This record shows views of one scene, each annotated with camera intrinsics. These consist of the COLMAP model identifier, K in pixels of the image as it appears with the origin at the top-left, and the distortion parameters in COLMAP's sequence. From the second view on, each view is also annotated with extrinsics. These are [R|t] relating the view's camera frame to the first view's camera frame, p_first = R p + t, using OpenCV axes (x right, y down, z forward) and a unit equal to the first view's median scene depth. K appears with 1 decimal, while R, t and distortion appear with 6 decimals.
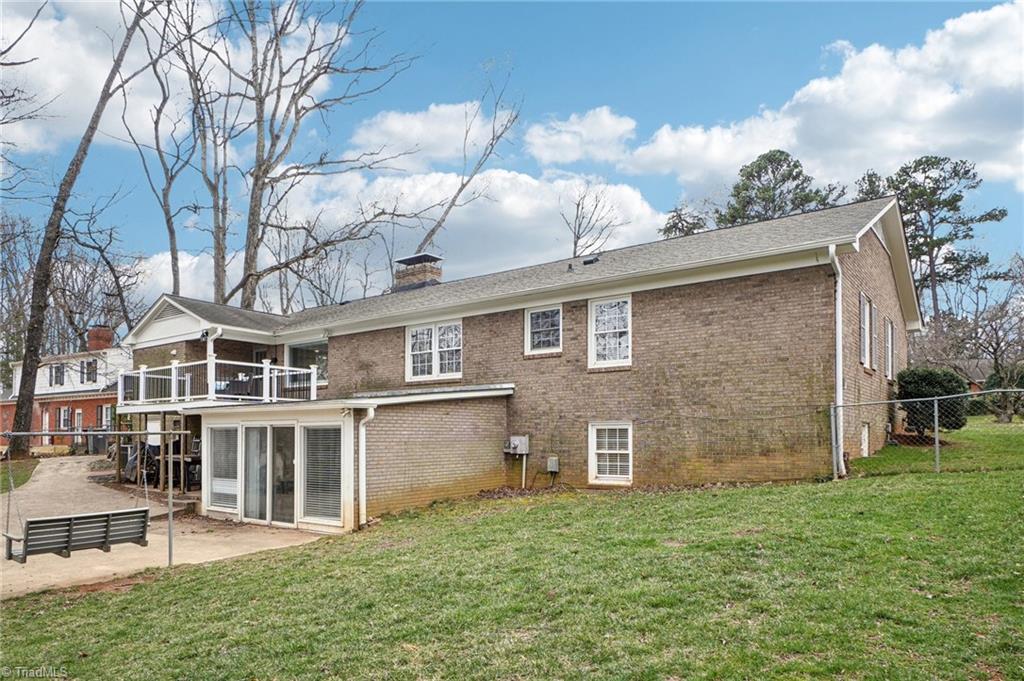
lens RADIAL K [[698.0, 0, 536.2], [0, 698.0, 426.8], [0, 0, 1]] dist [-0.009976, 0.000554]
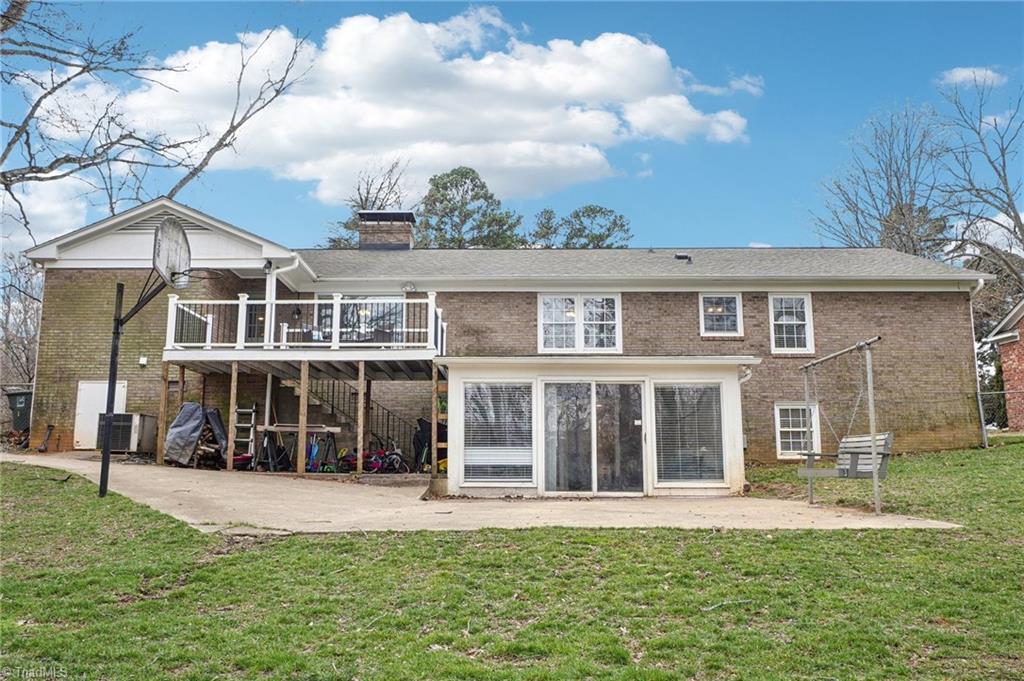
lens RADIAL K [[846.8, 0, 510.1], [0, 846.8, 340.7], [0, 0, 1]] dist [-0.019280, 0.000016]
pose [[0.785121, 0.104086, 0.610534, -1.046701], [-0.007770, 0.987355, -0.158336, 0.108601], [-0.619294, 0.119568, 0.776001, 0.215869]]
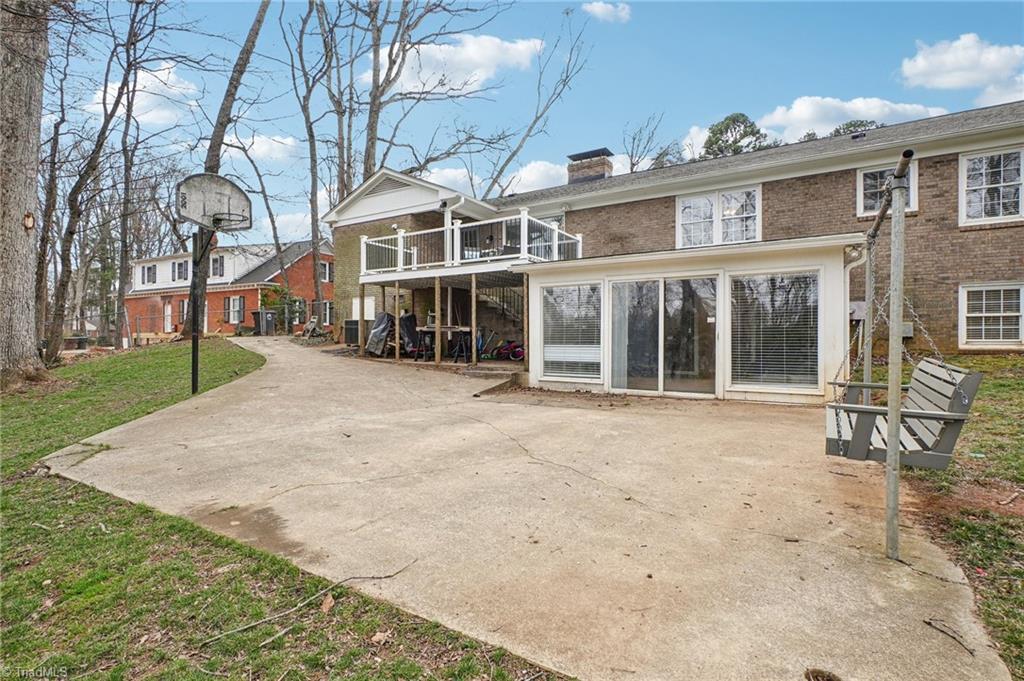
lens RADIAL K [[489.7, 0, 512.0], [0, 489.7, 340.5], [0, 0, 1]] dist [-0.015768, 0.011712]
pose [[0.994973, 0.000451, 0.100146, -0.581313], [-0.002113, 0.999862, 0.016492, 0.059199], [-0.100125, -0.016621, 0.994836, 0.397503]]
